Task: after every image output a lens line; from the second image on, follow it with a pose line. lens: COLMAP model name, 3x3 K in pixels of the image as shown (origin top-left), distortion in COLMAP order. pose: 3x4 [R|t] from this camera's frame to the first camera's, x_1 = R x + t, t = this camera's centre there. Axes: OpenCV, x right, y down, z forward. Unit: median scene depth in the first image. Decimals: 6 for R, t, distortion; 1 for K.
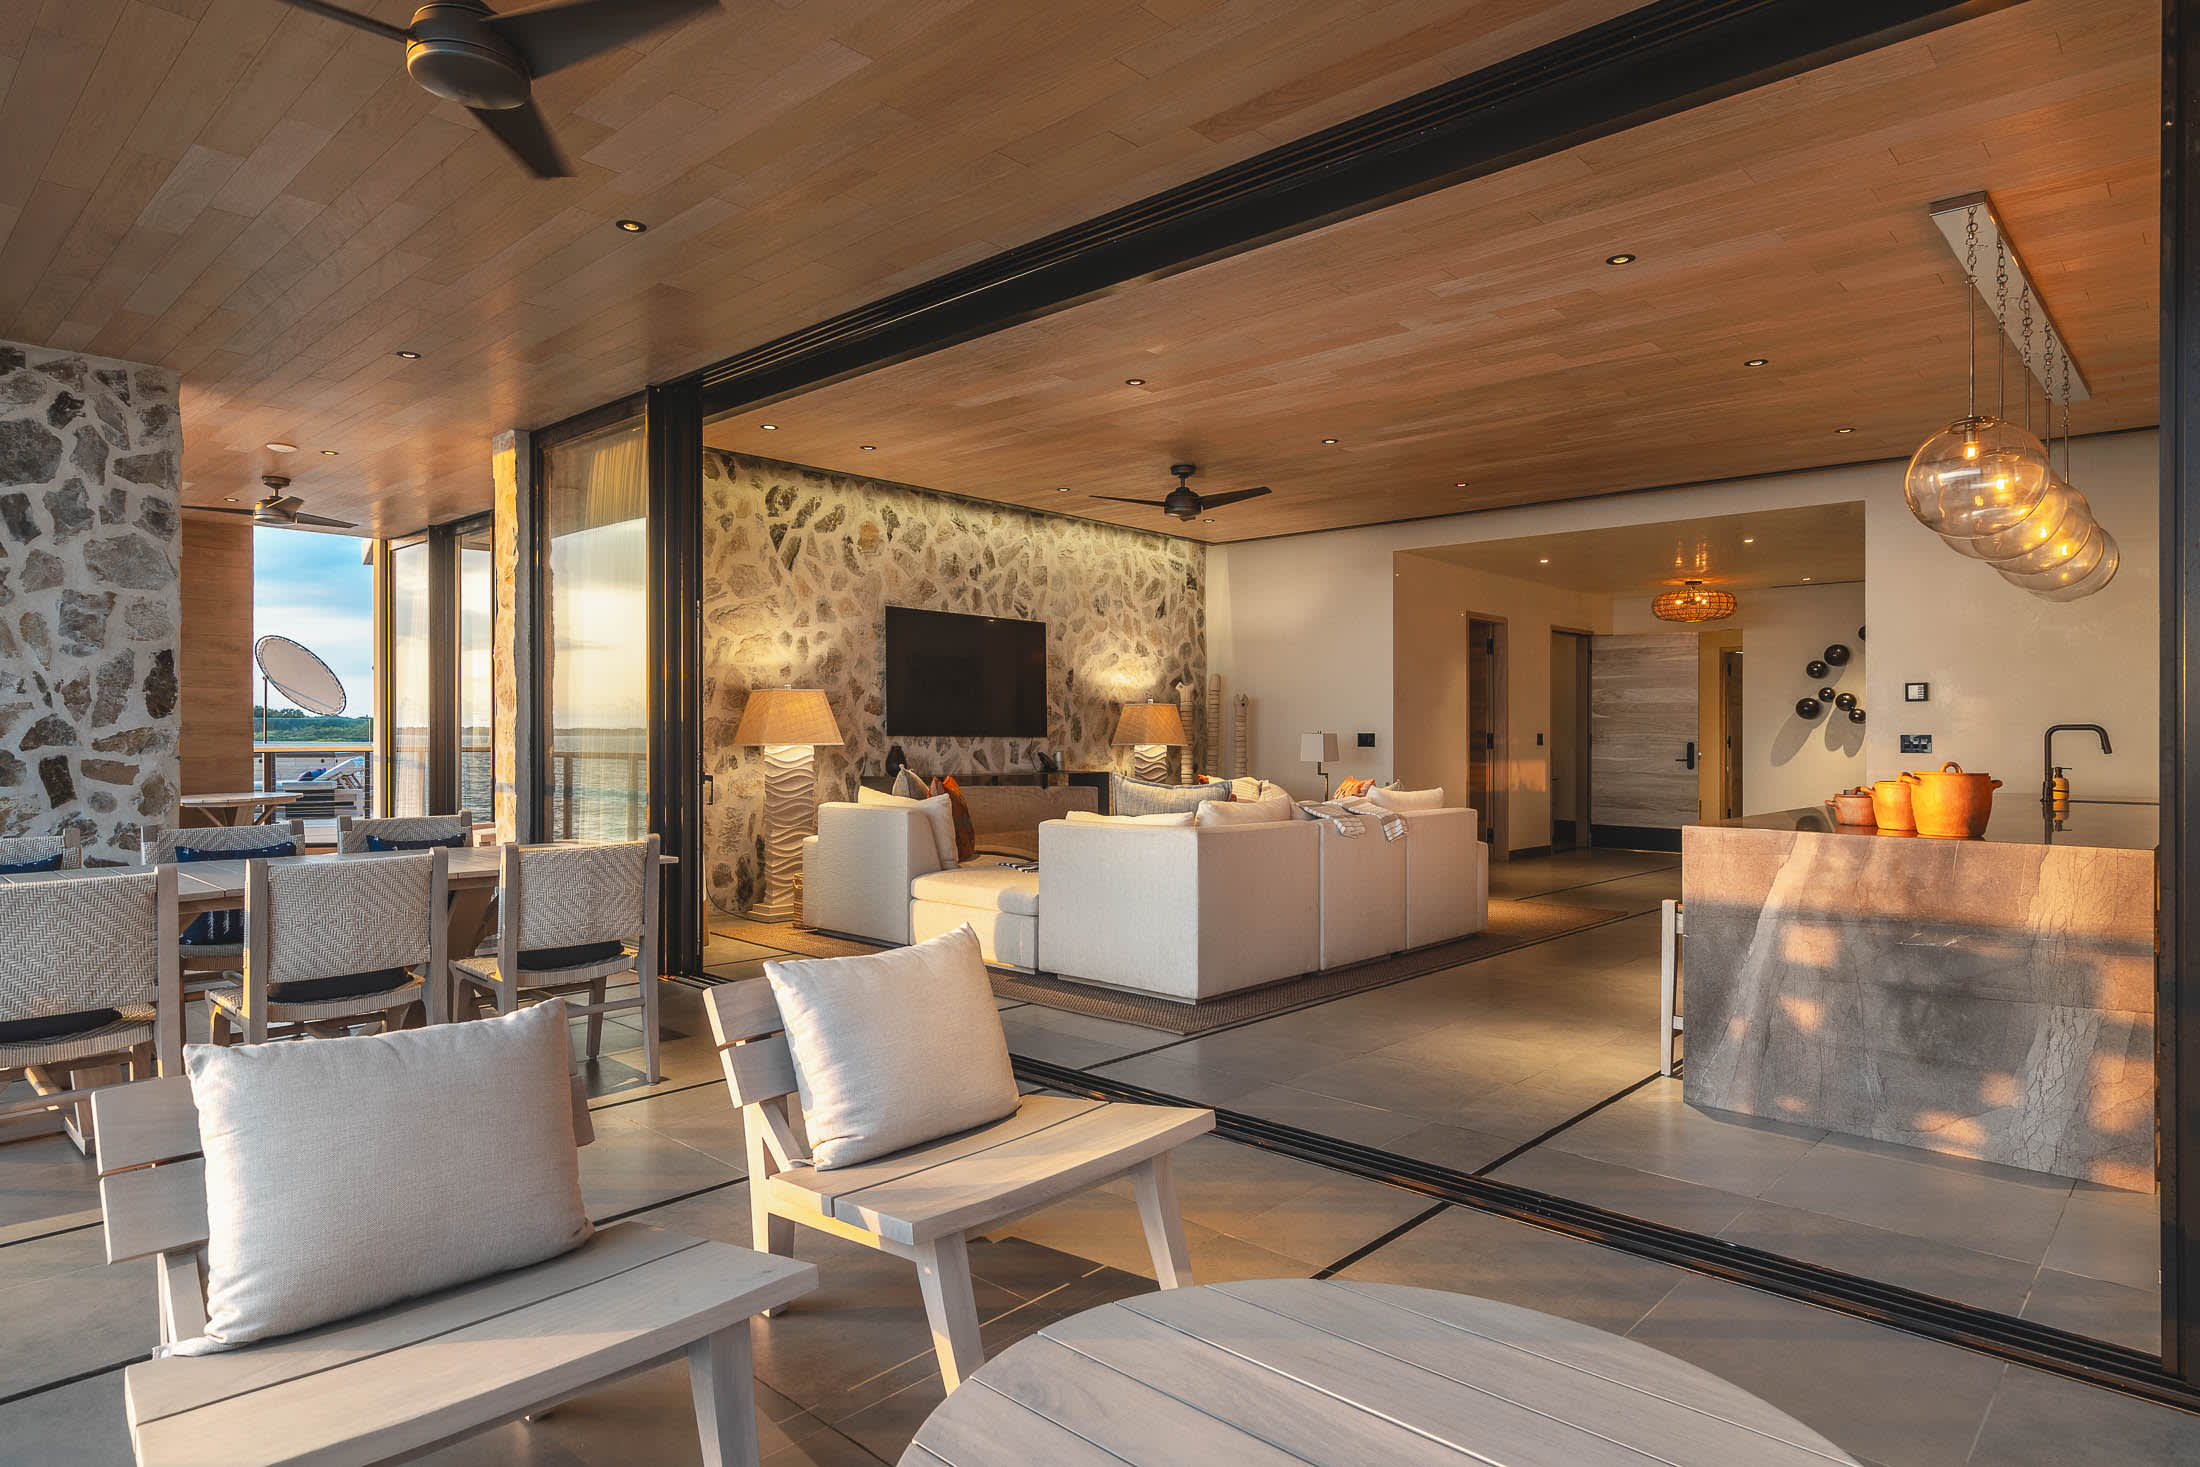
lens RADIAL K [[1241.7, 0, 1098.4], [0, 1241.7, 733.2], [0, 0, 1]] dist [0.004614, 0.000189]
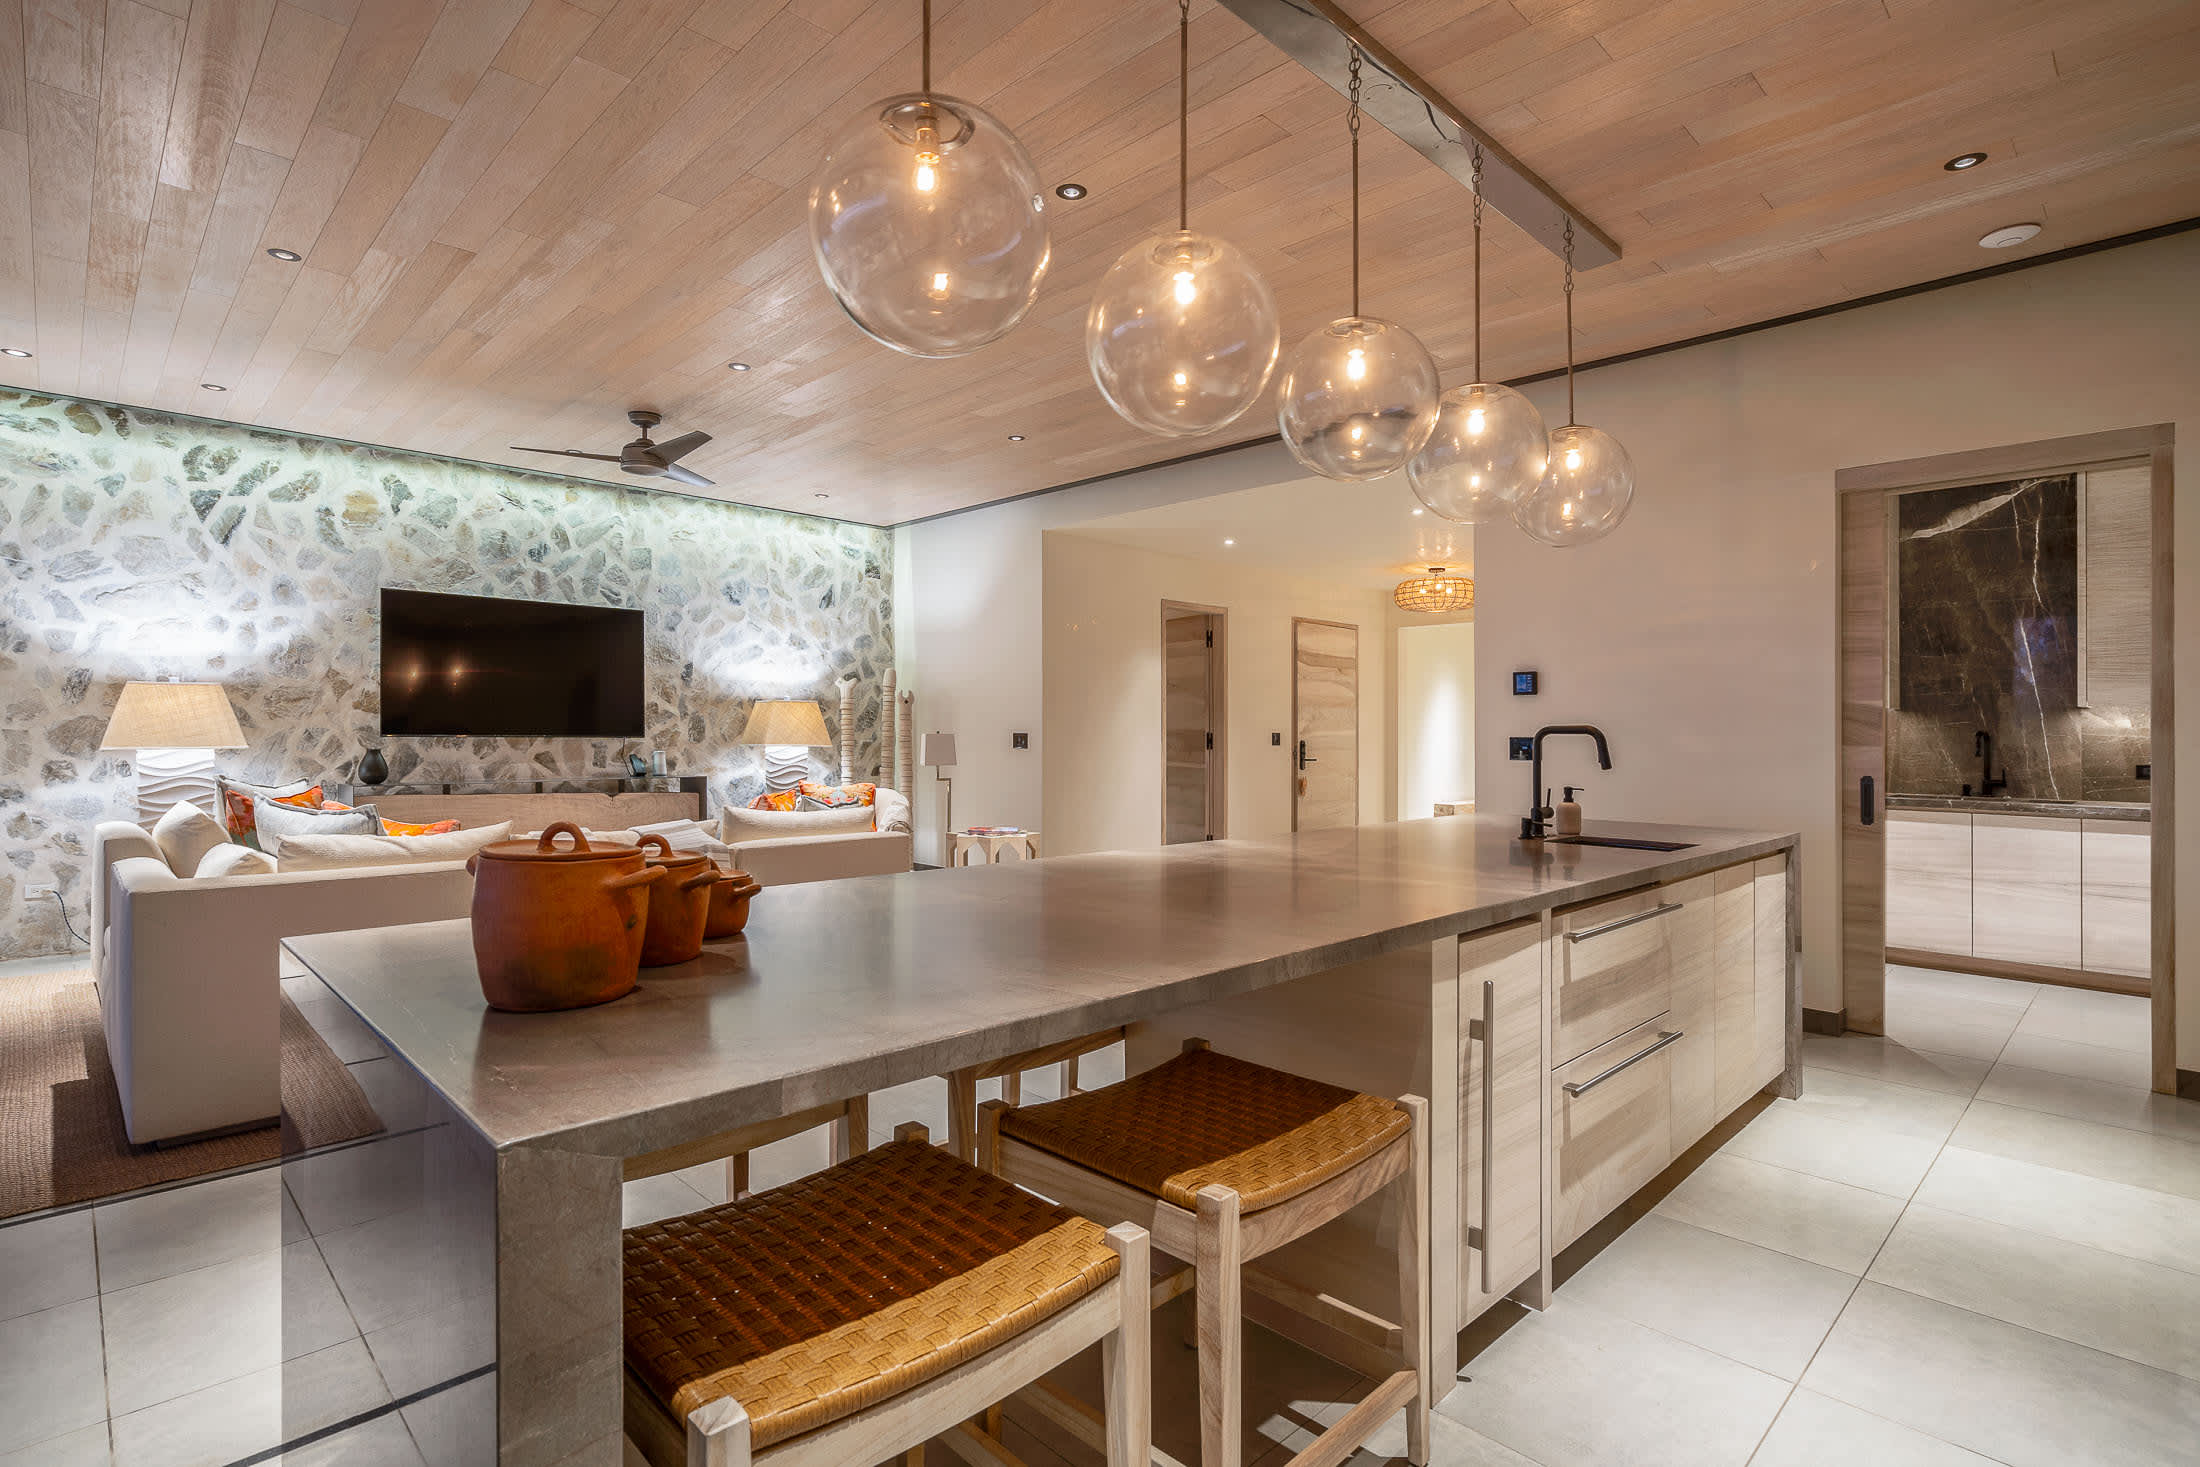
lens RADIAL K [[1067.0, 0, 1092.8], [0, 1067.0, 729.7], [0, 0, 1]] dist [0.002195, 0.000294]
pose [[0.998811, 0.000348, -0.048752, 0.342229], [-0.000330, 1.000000, 0.000380, -0.002999], [0.048752, -0.000364, 0.998811, 0.255882]]
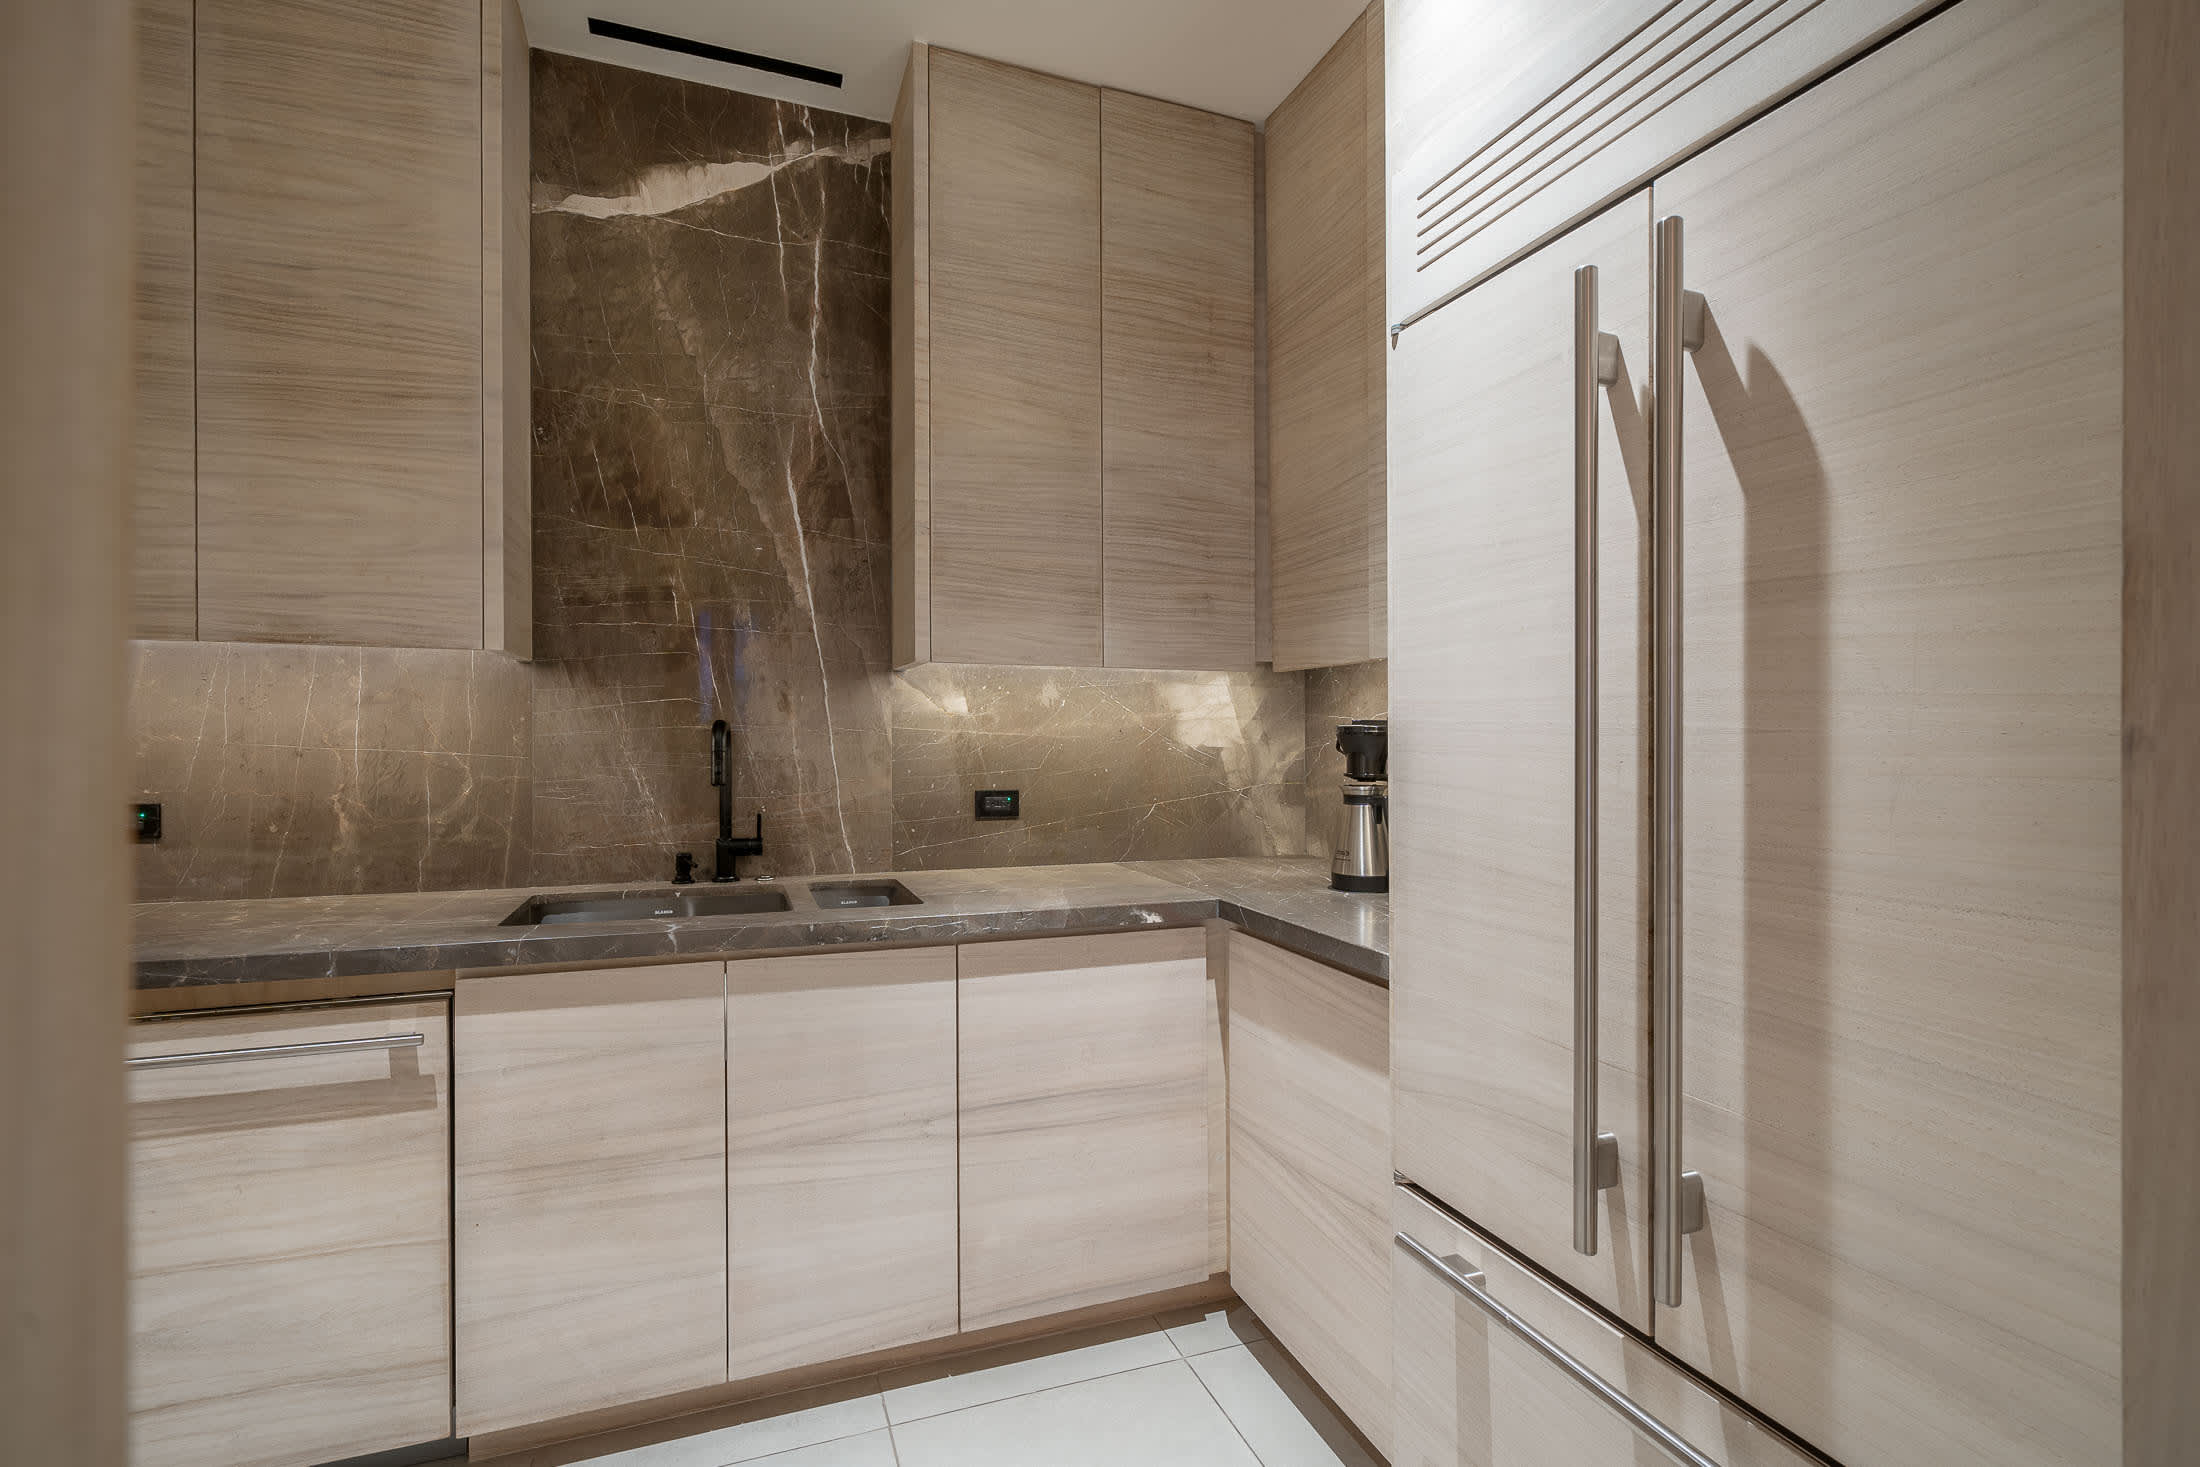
lens RADIAL K [[996.6, 0, 1089.6], [0, 996.6, 733.1], [0, 0, 1]] dist [0.001744, -0.000152]
pose [[0.448963, 0.001003, 0.893550, 0.476925], [0.000893, 0.999998, -0.001571, -0.001127], [-0.893550, 0.001503, 0.448962, 0.453006]]
